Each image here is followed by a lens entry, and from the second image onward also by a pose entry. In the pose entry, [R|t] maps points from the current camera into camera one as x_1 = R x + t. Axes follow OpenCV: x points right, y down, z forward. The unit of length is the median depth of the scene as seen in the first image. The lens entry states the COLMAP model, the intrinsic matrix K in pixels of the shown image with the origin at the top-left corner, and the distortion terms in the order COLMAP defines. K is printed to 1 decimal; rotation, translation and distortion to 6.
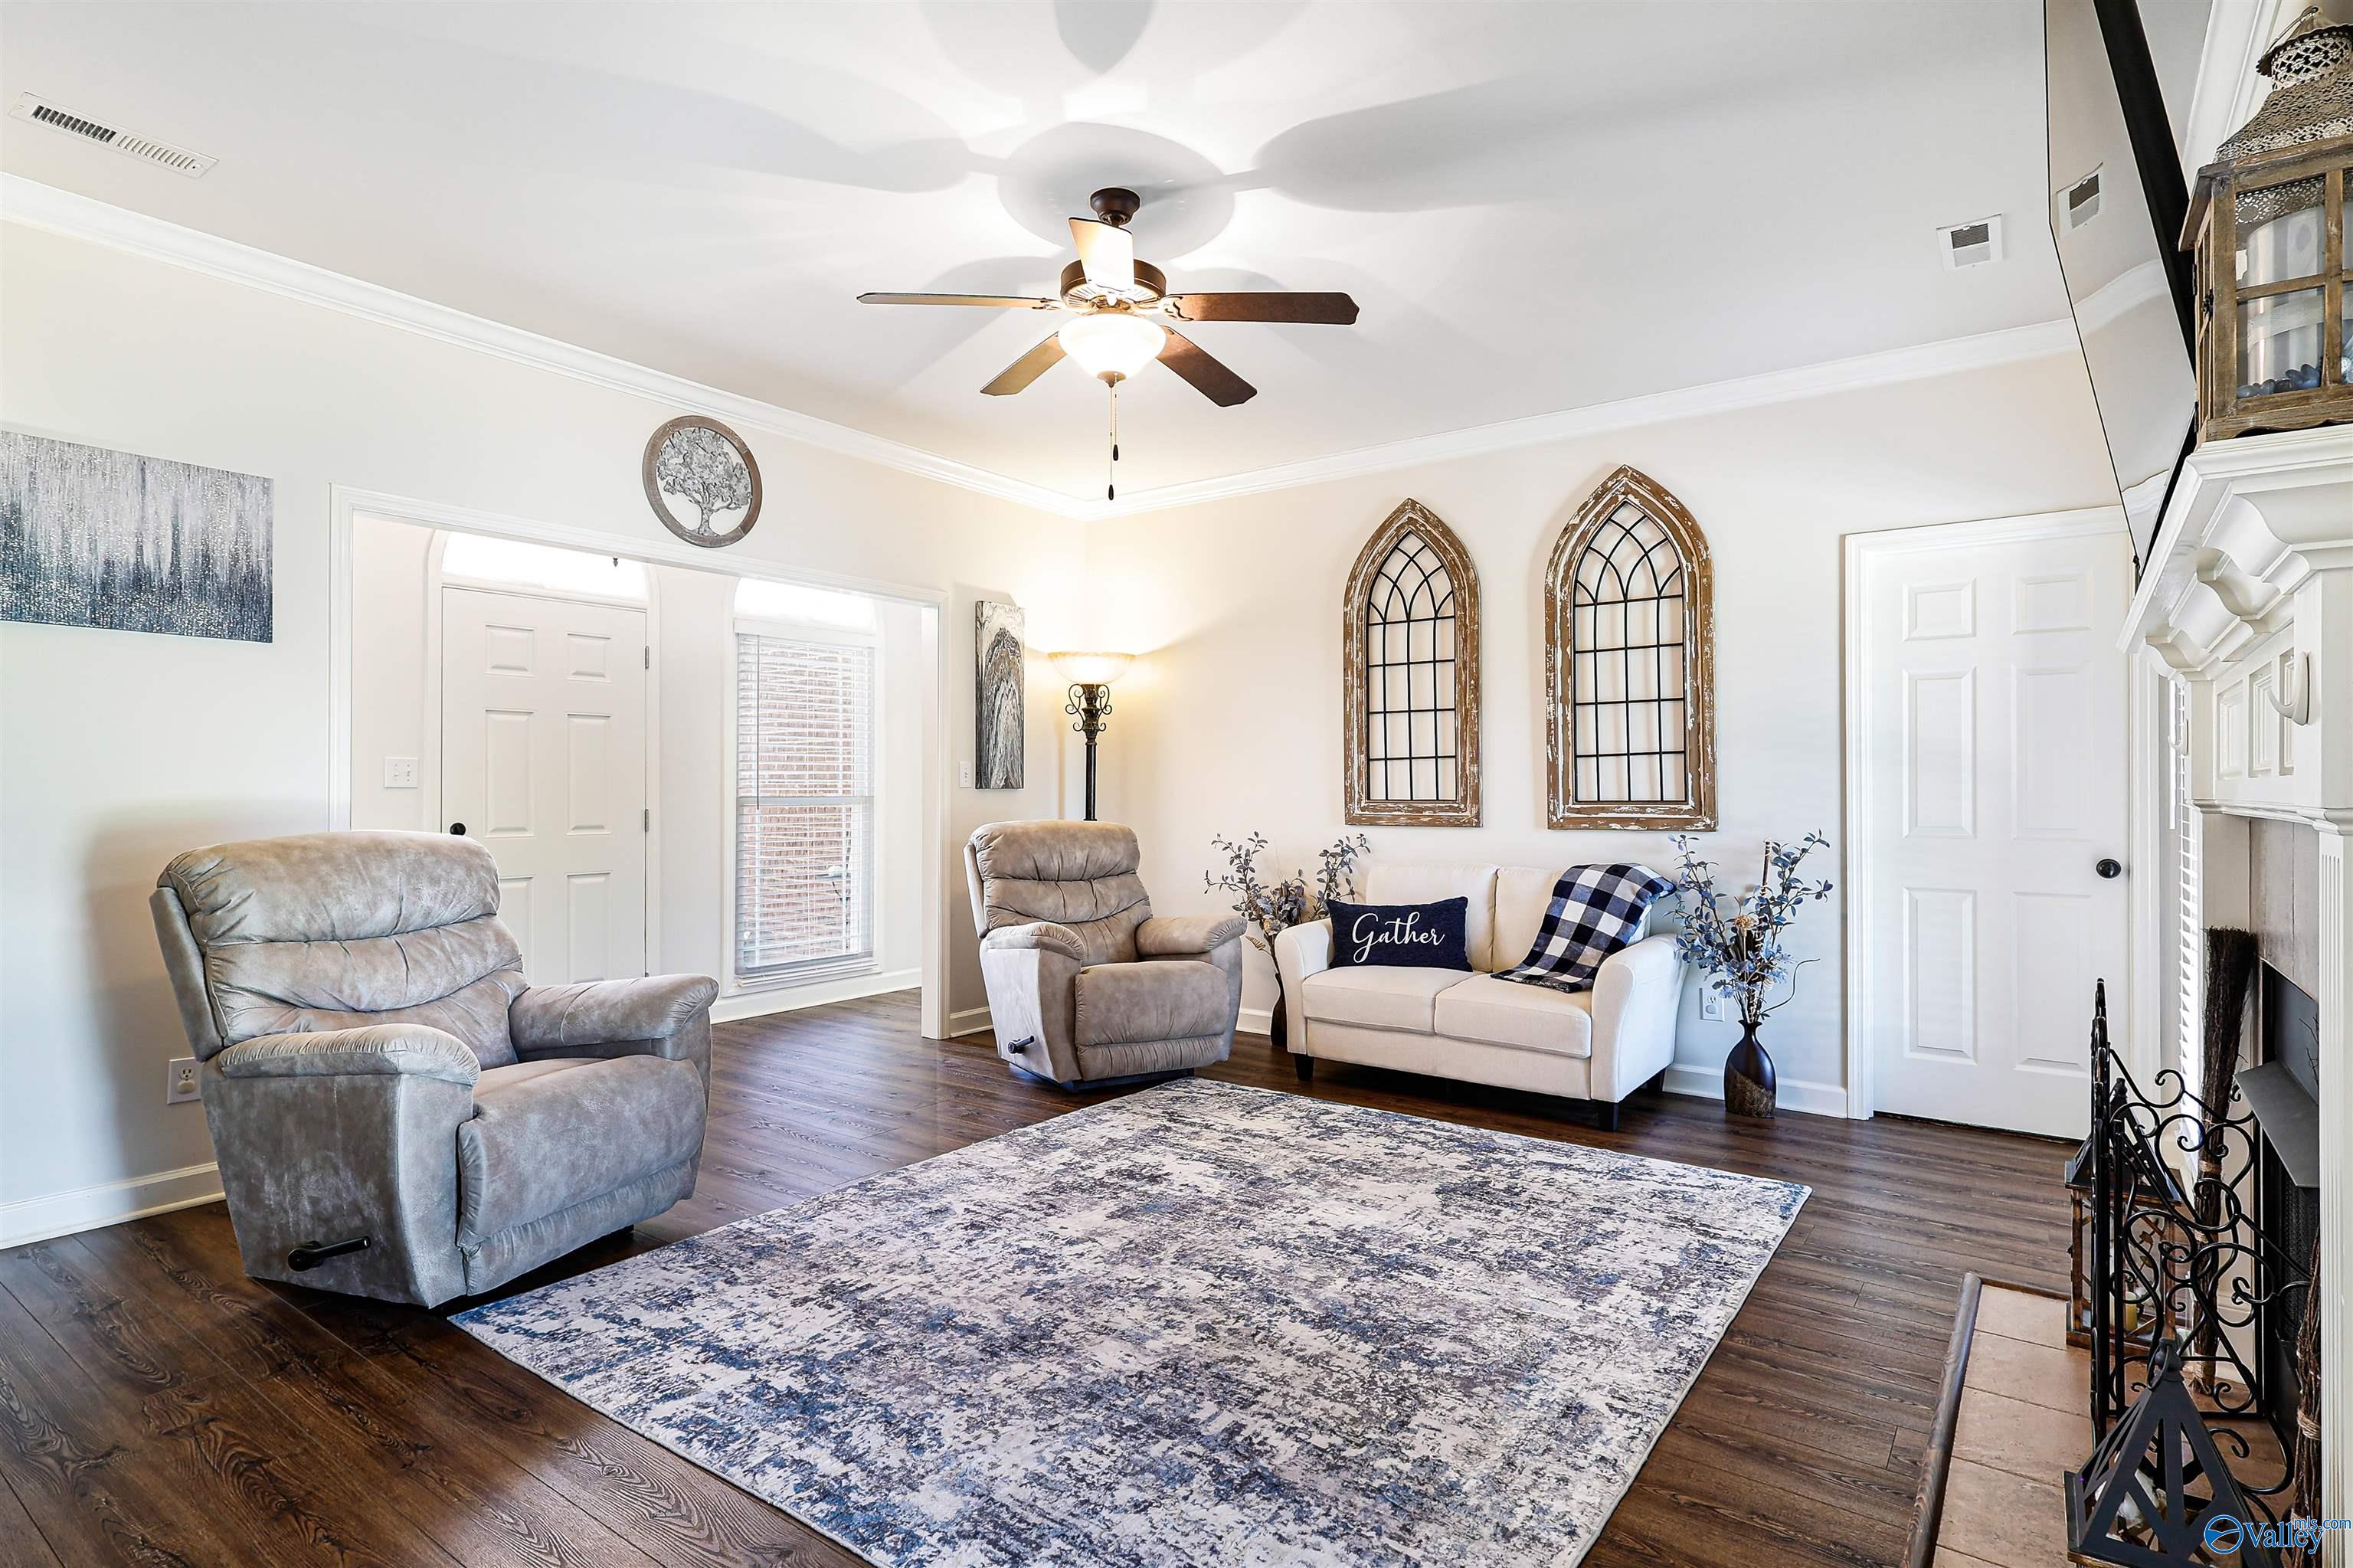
lens RADIAL K [[1180.3, 0, 1166.6], [0, 1180.3, 785.2], [0, 0, 1]] dist [0.001207, 0.000504]
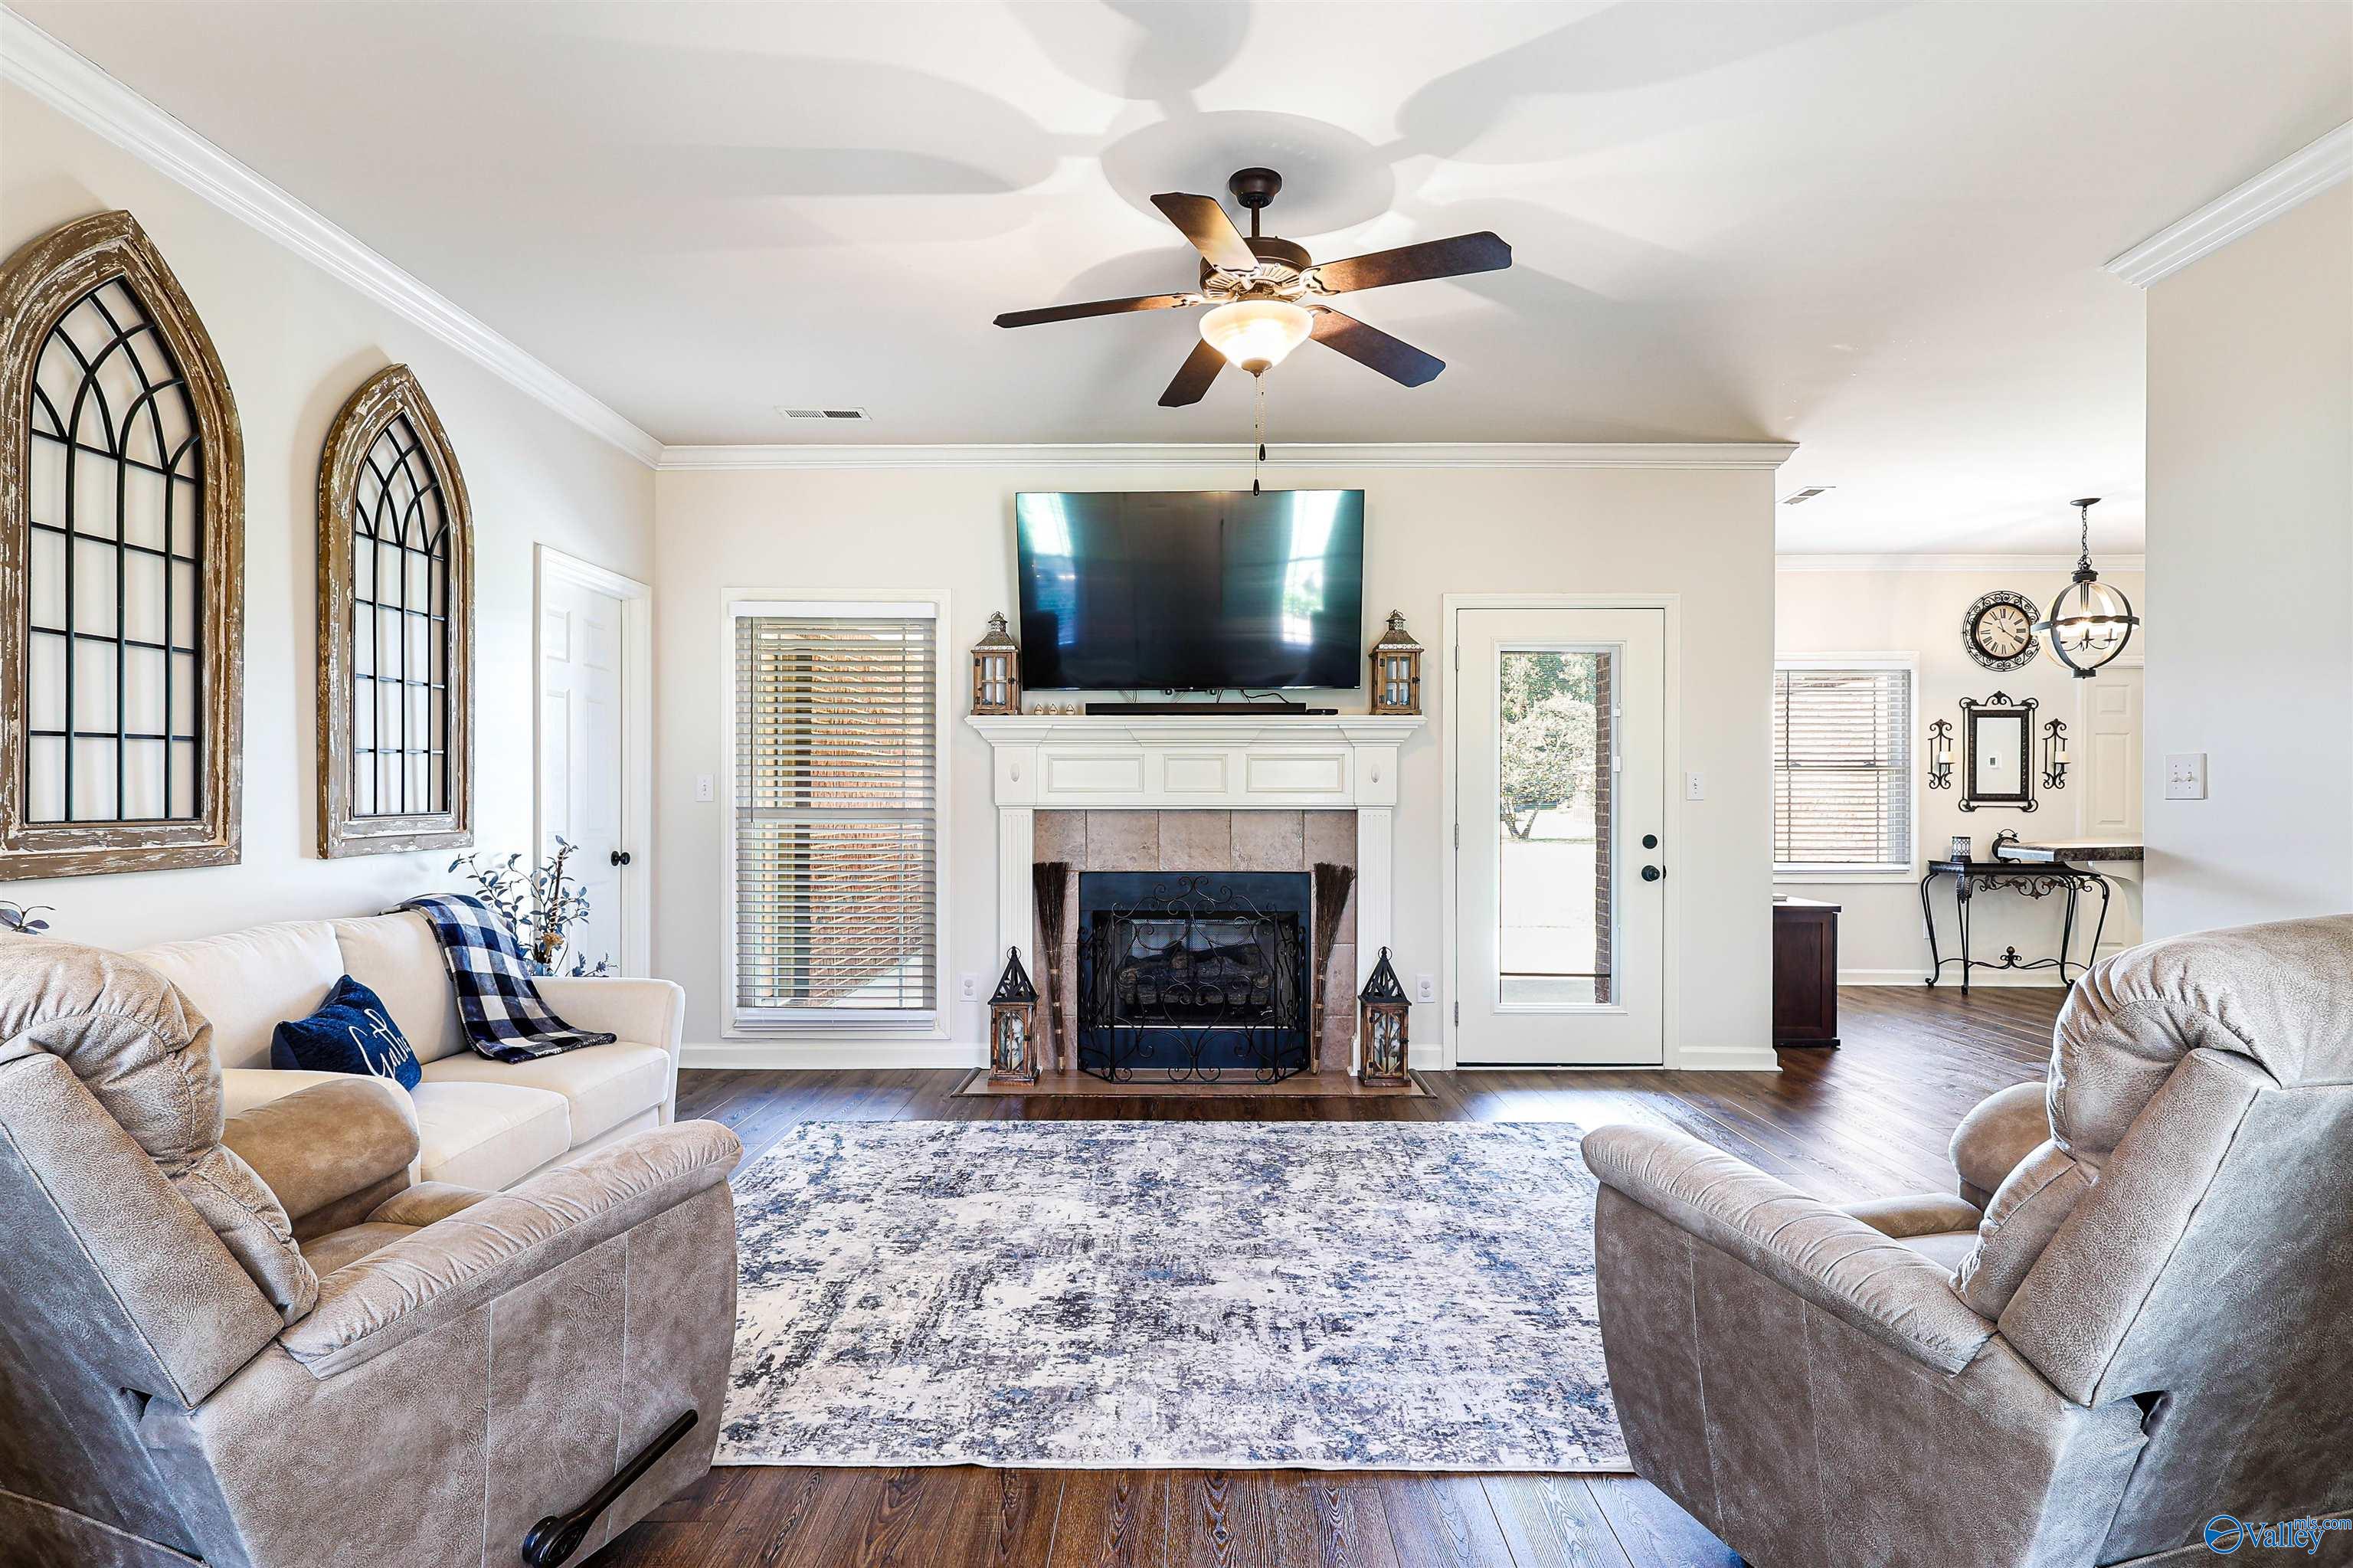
lens RADIAL K [[1180.3, 0, 1174.9], [0, 1180.3, 794.4], [0, 0, 1]] dist [0.001207, 0.000504]
pose [[-0.574951, 0.000636, 0.818188, -0.695518], [-0.005272, 0.999976, -0.004482, 0.002530], [-0.818171, -0.006891, -0.574934, 1.408591]]
